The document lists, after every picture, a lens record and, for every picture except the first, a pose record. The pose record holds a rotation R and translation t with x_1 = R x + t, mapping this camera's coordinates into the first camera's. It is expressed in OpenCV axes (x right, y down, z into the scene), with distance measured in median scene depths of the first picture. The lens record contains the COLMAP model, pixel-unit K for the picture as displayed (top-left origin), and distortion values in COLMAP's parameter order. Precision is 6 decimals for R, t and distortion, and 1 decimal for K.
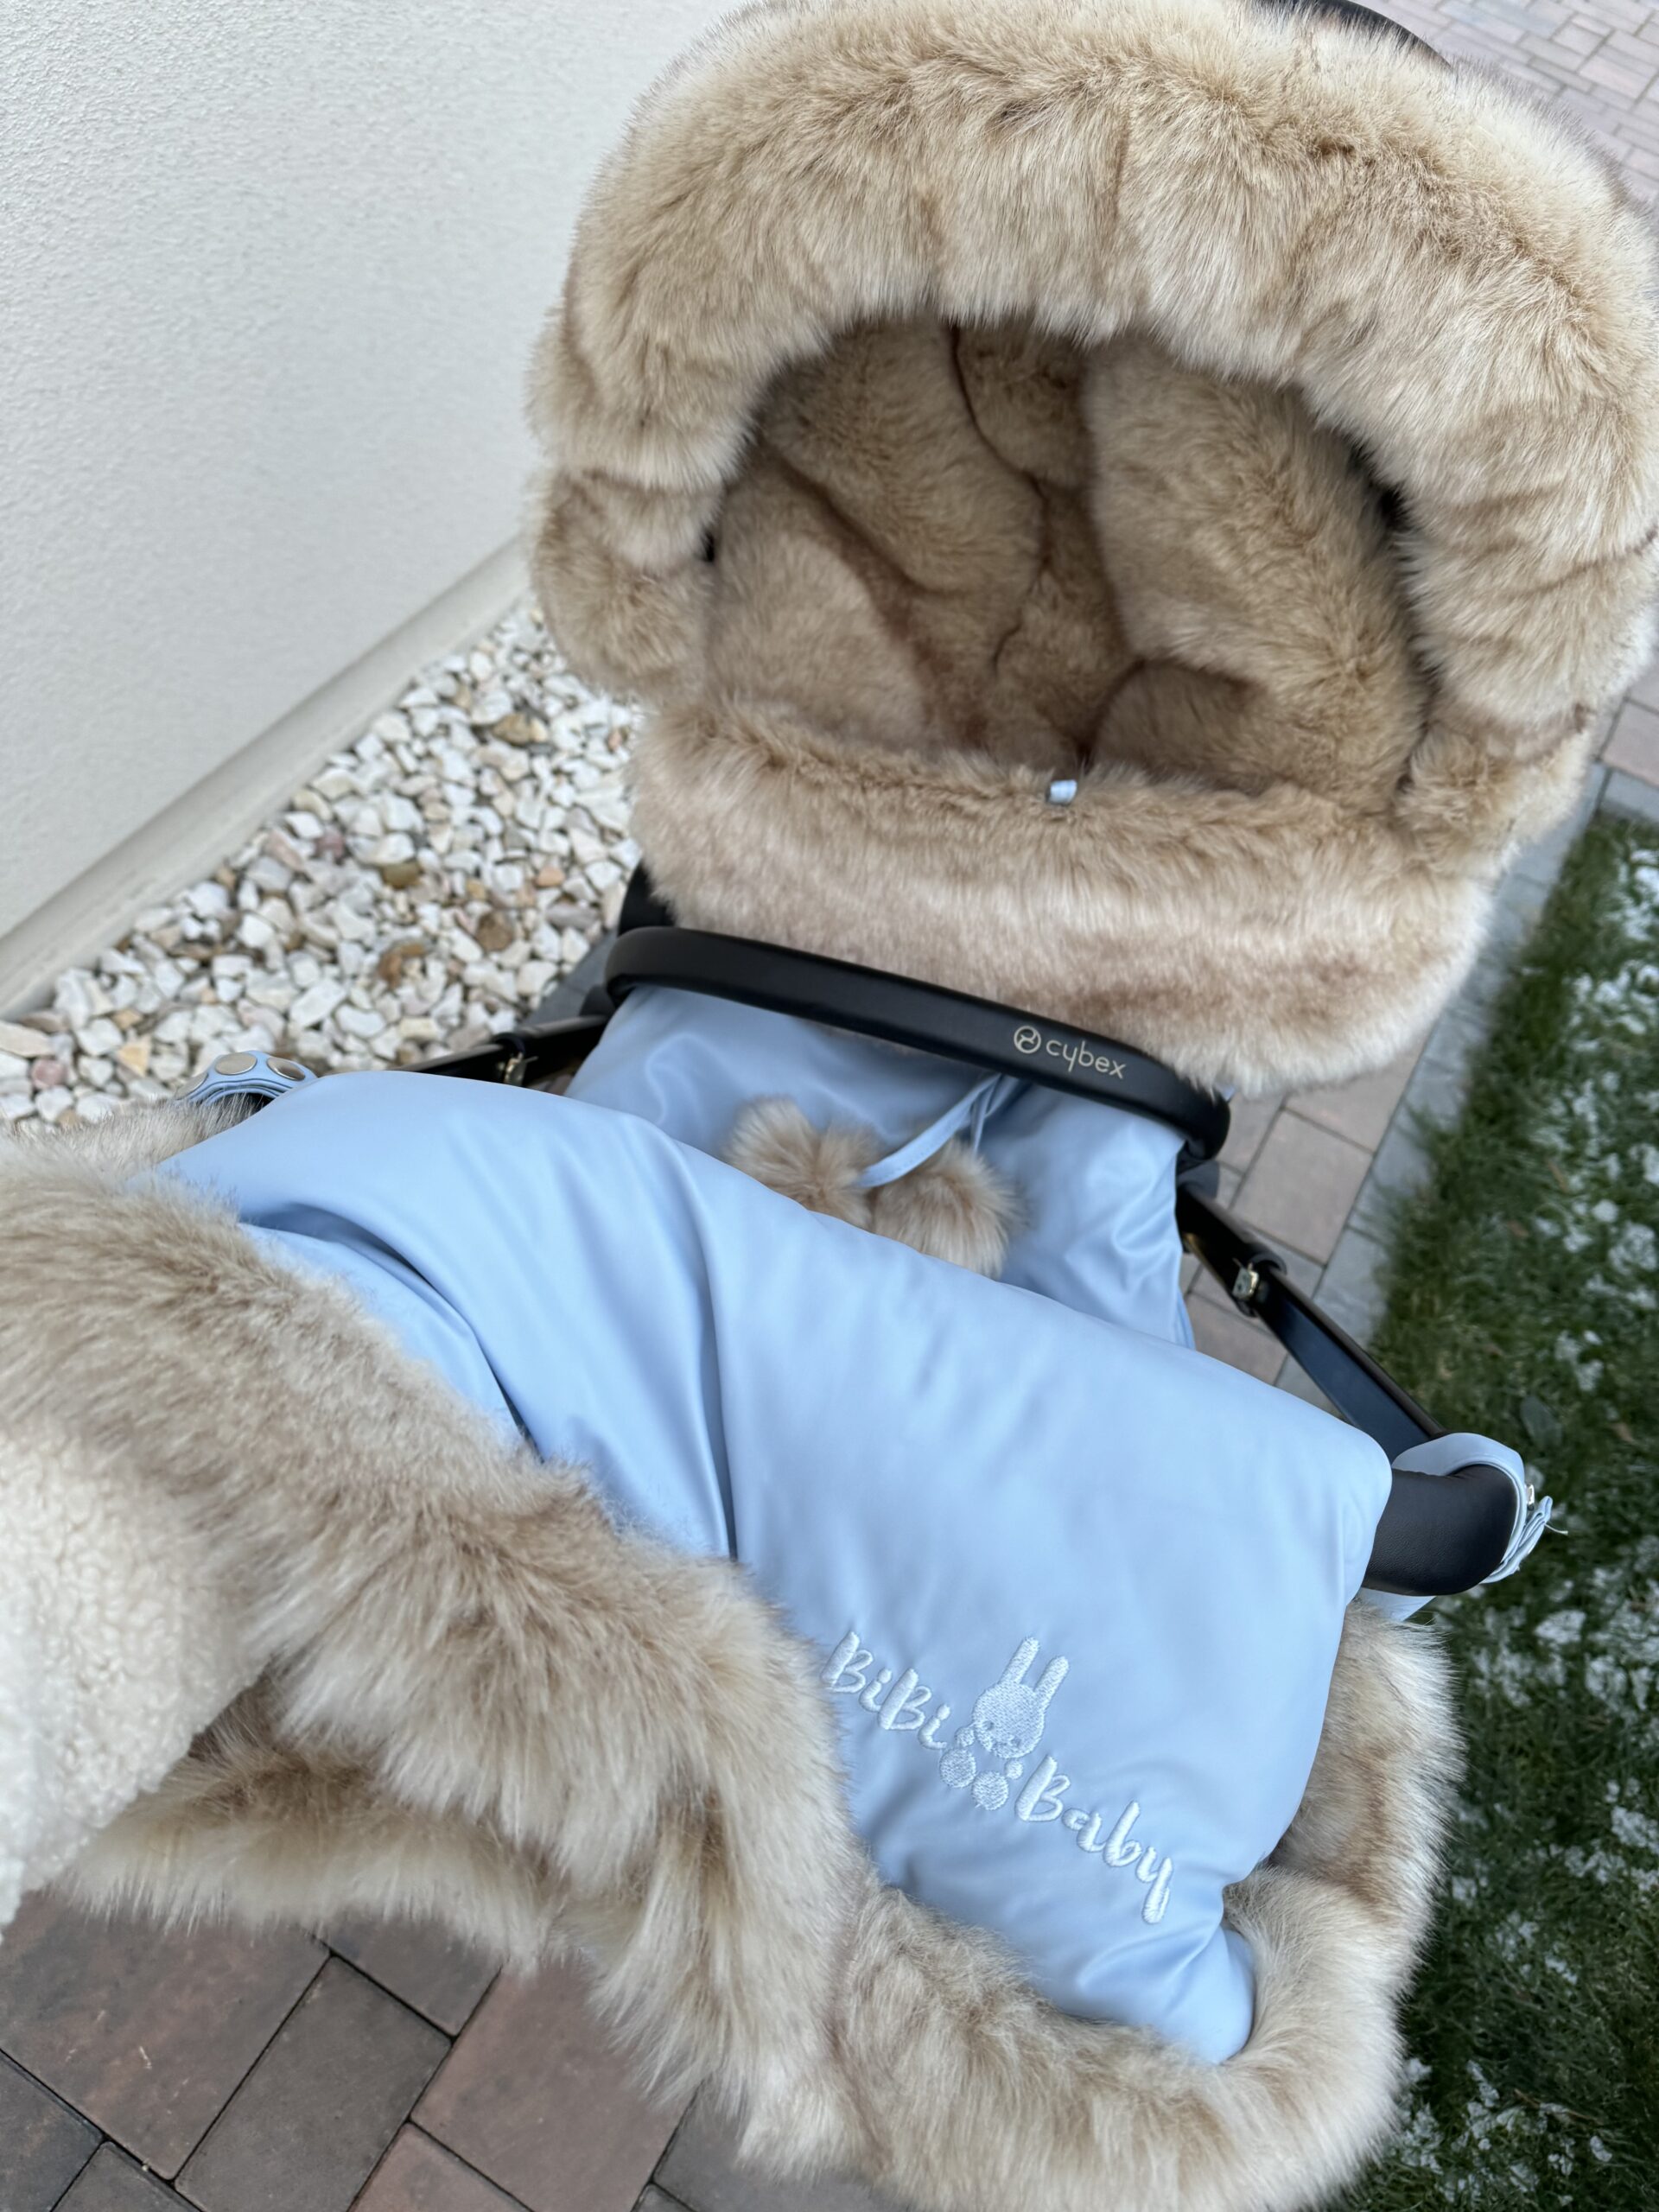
lens RADIAL K [[1629.8, 0, 833.3], [0, 1629.8, 1206.8], [0, 0, 1]] dist [0.000575, -0.007857]
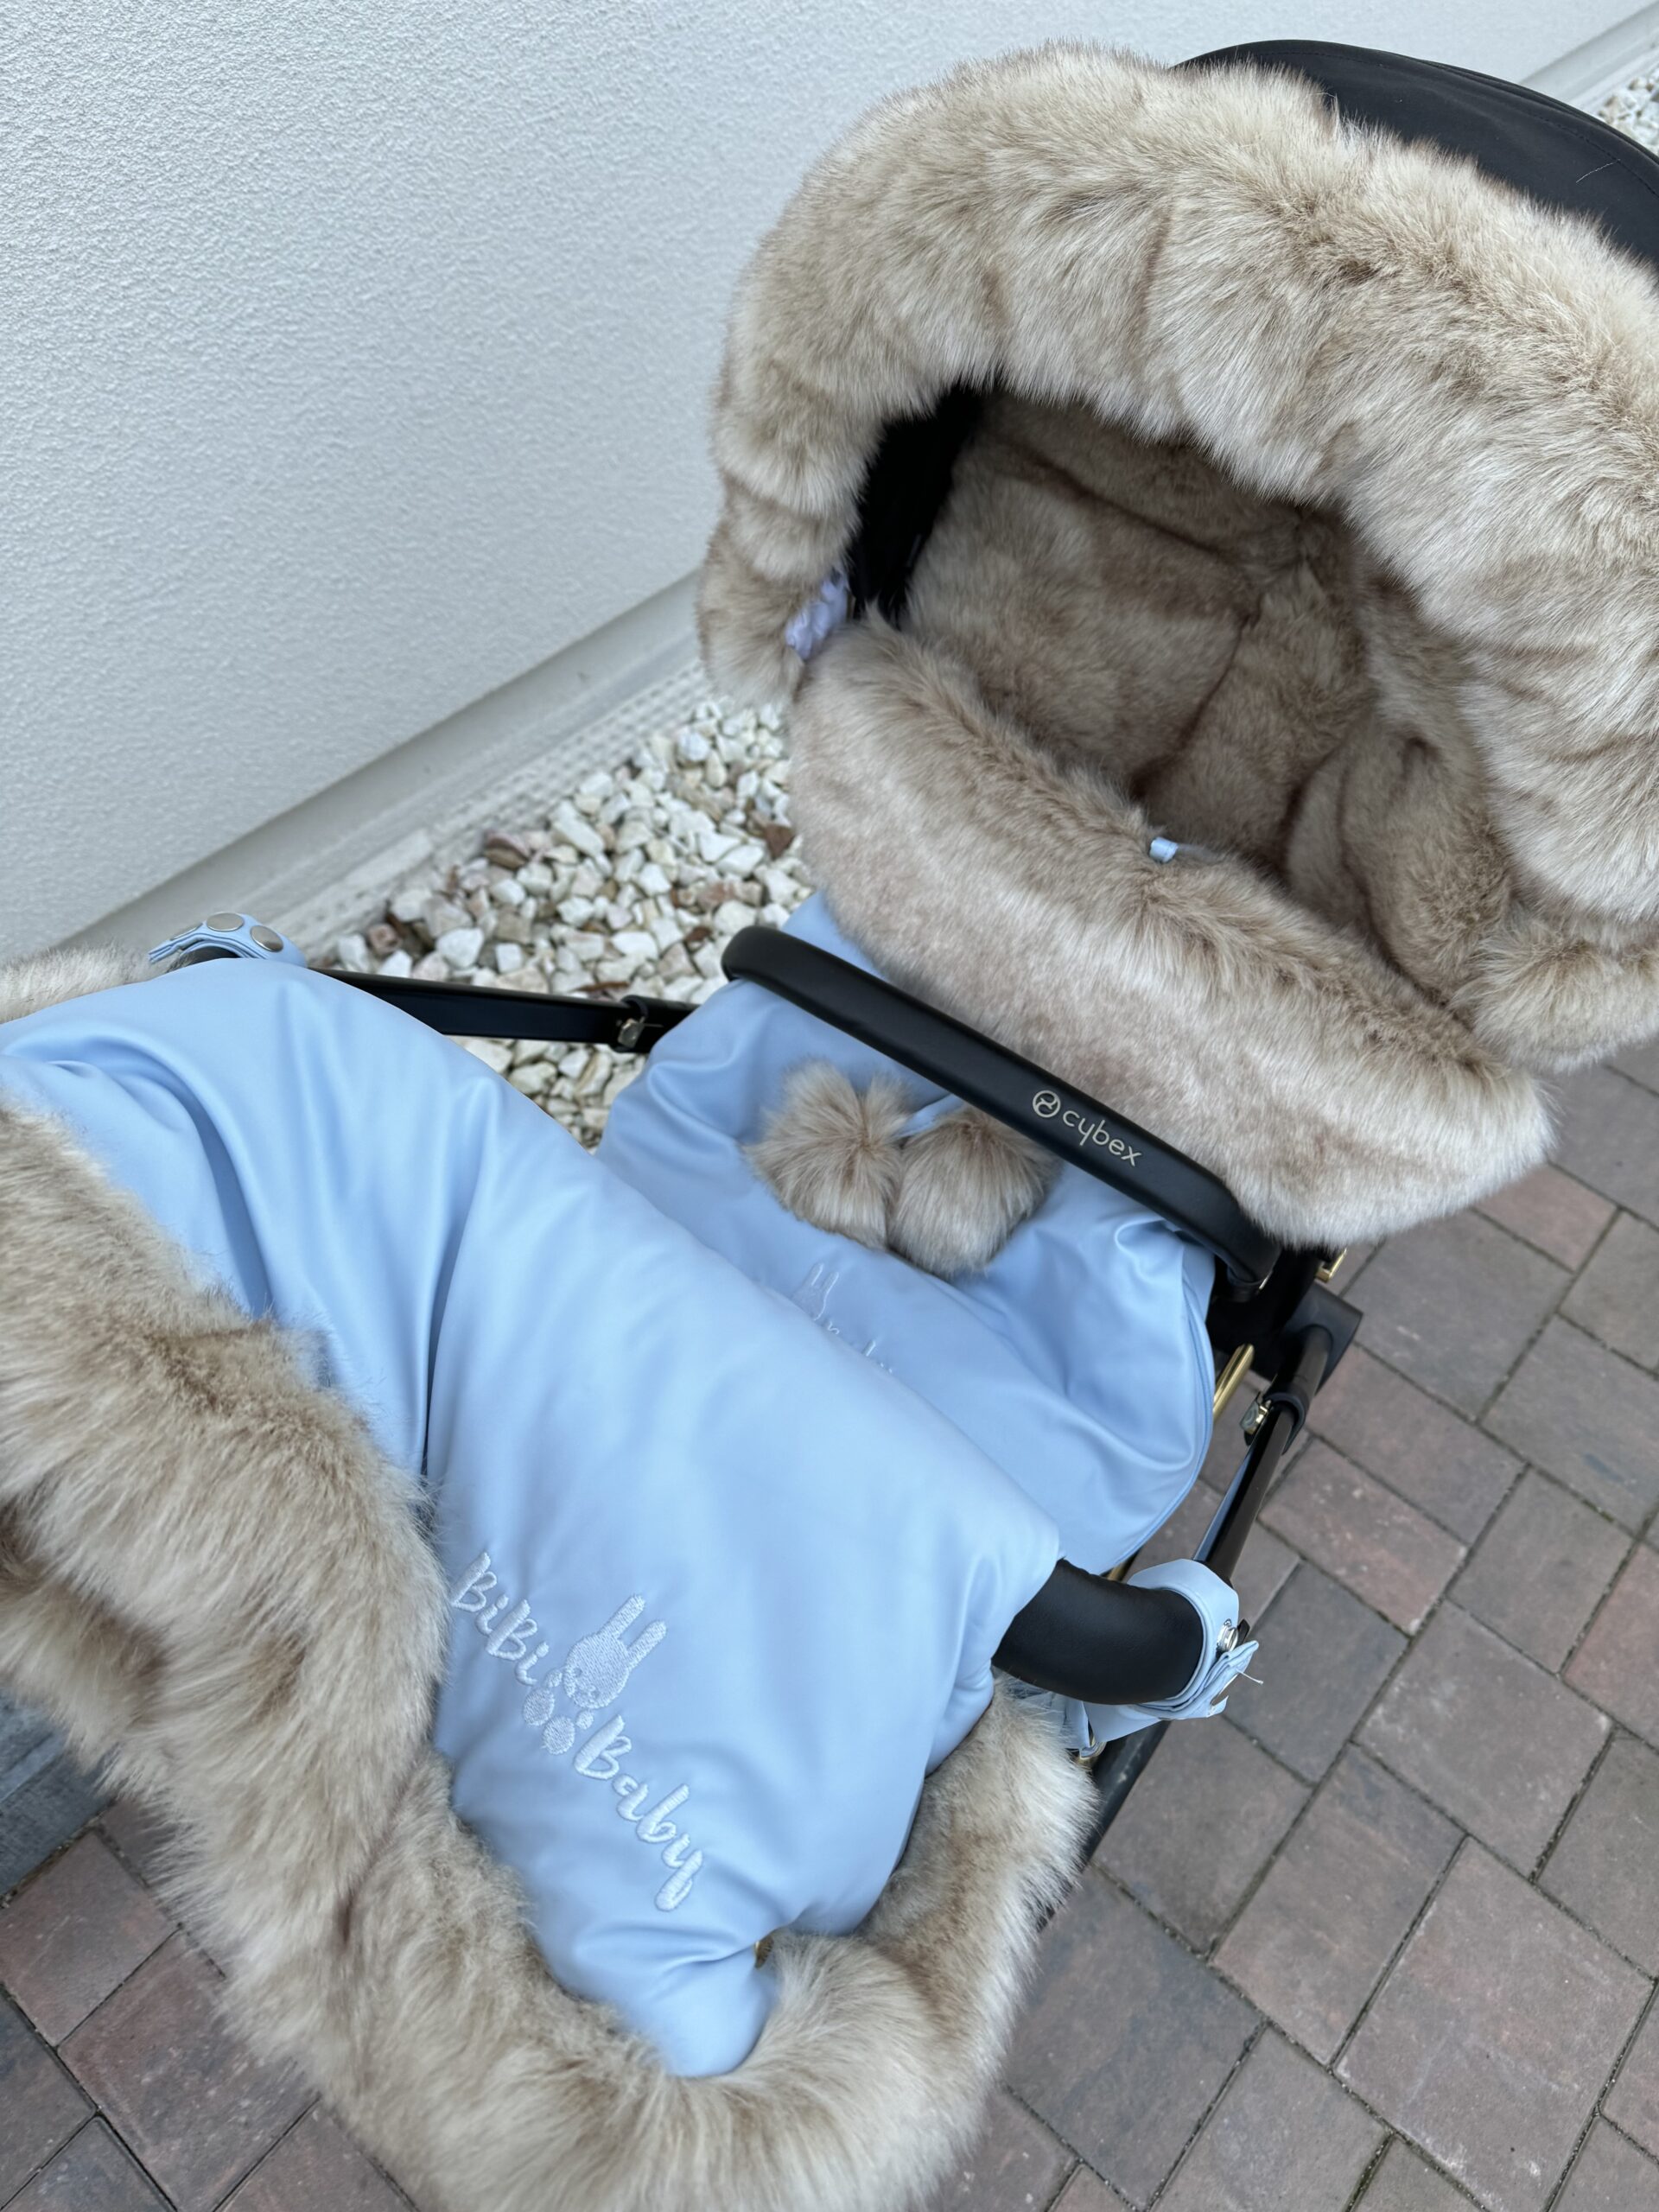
lens RADIAL K [[1629.8, 0, 833.3], [0, 1629.8, 1206.8], [0, 0, 1]] dist [0.000575, -0.007857]
pose [[0.950719, 0.239791, -0.196557, 0.318285], [-0.244546, 0.969638, 0.000082, -0.013688], [0.190609, 0.047990, 0.980492, -0.014888]]
